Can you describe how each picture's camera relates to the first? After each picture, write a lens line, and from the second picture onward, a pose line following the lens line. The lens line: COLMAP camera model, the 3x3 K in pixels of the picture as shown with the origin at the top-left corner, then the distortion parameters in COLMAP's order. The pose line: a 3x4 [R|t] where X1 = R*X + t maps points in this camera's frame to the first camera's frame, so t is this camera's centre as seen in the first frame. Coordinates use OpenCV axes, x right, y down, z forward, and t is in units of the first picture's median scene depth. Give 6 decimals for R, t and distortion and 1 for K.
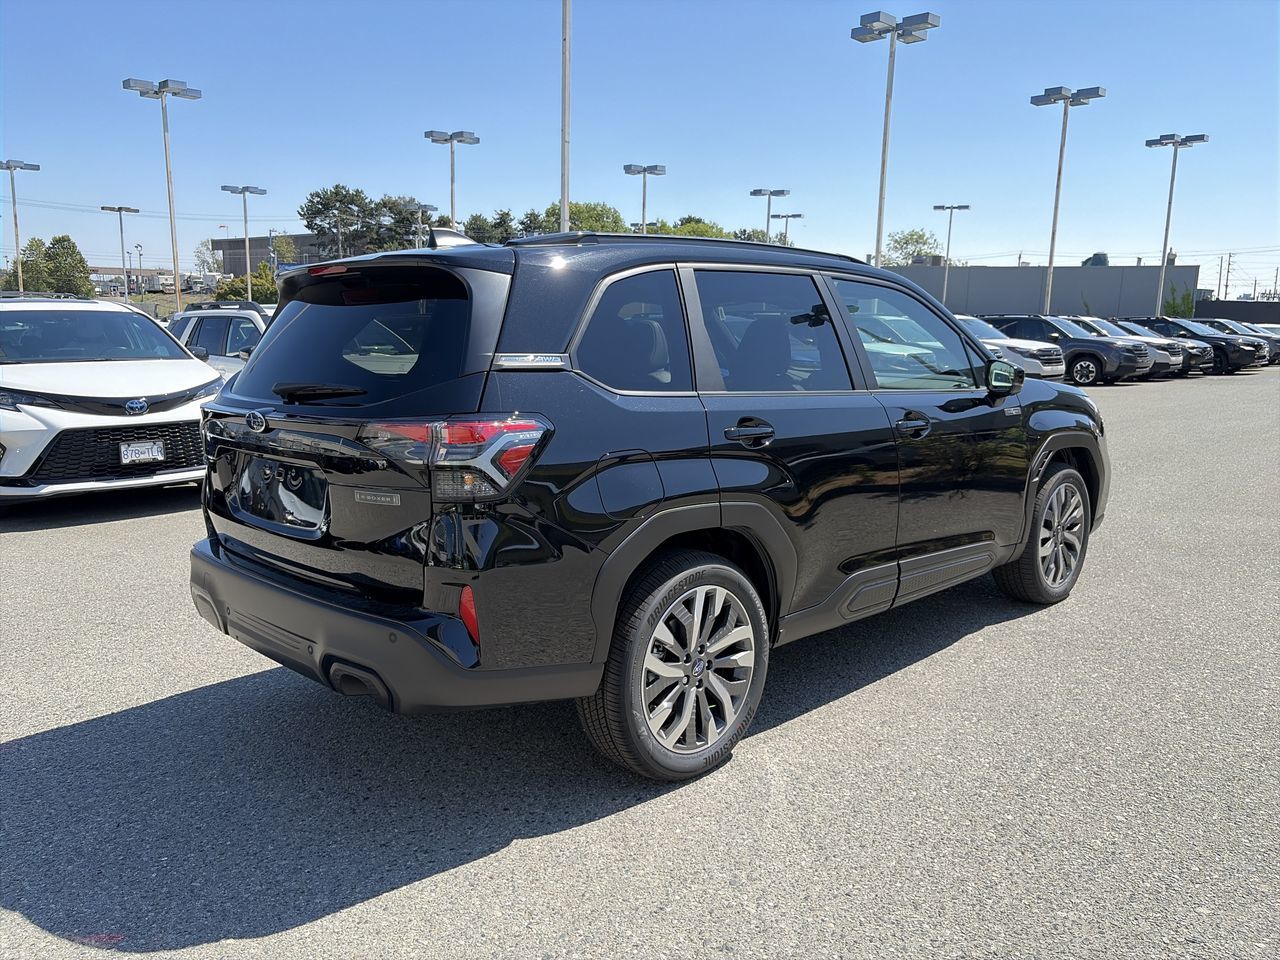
lens RADIAL K [[979.5, 0, 631.8], [0, 979.5, 484.3], [0, 0, 1]] dist [0.028814, -0.010207]
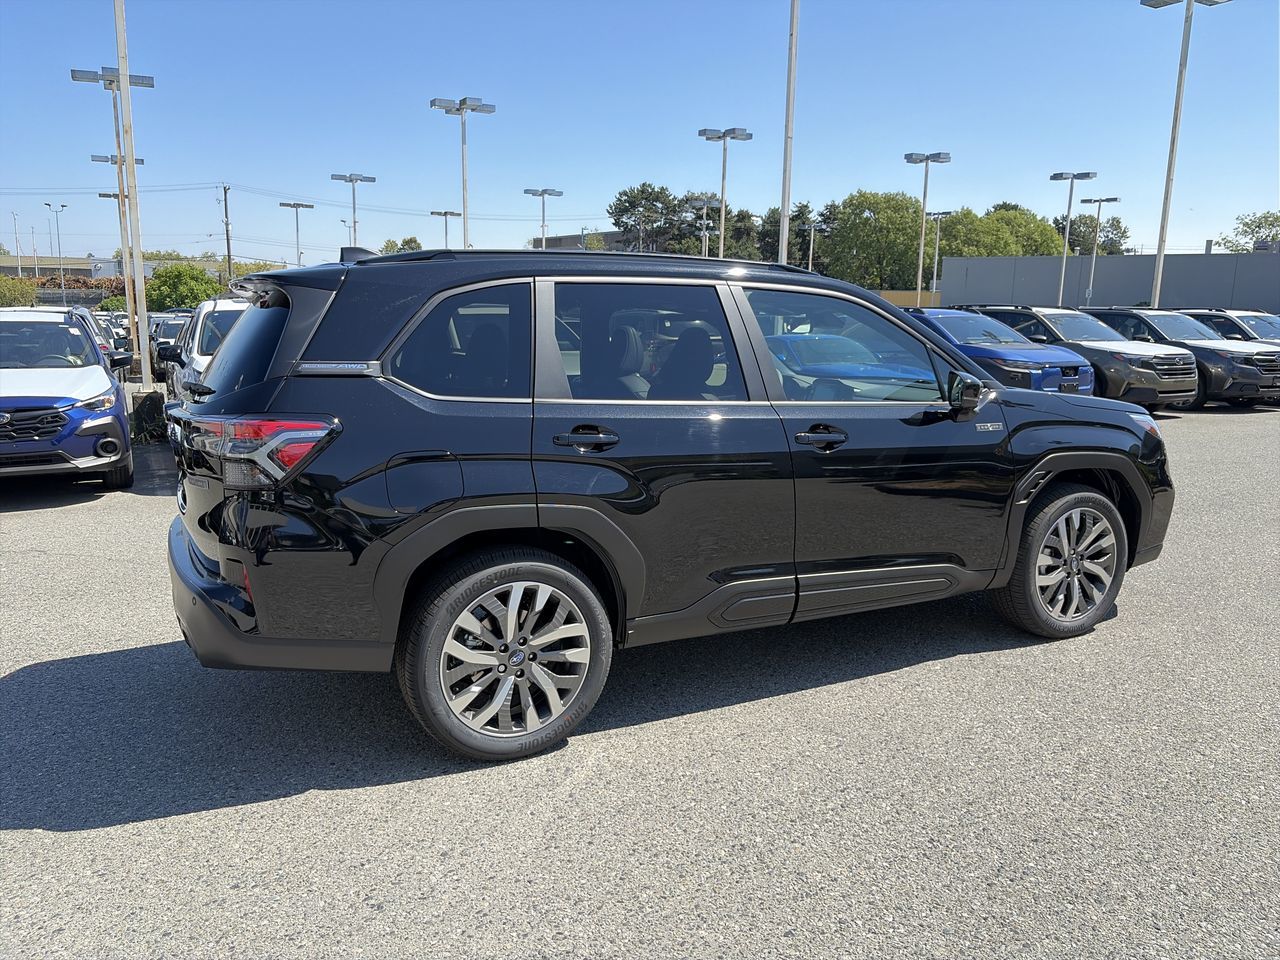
lens RADIAL K [[979.5, 0, 642.7], [0, 979.5, 476.5], [0, 0, 1]] dist [0.034248, -0.028850]
pose [[0.956441, 0.052202, -0.287221, 0.304611], [-0.052201, 0.998607, 0.007666, -0.015406], [0.287221, 0.007661, 0.957834, 0.011366]]
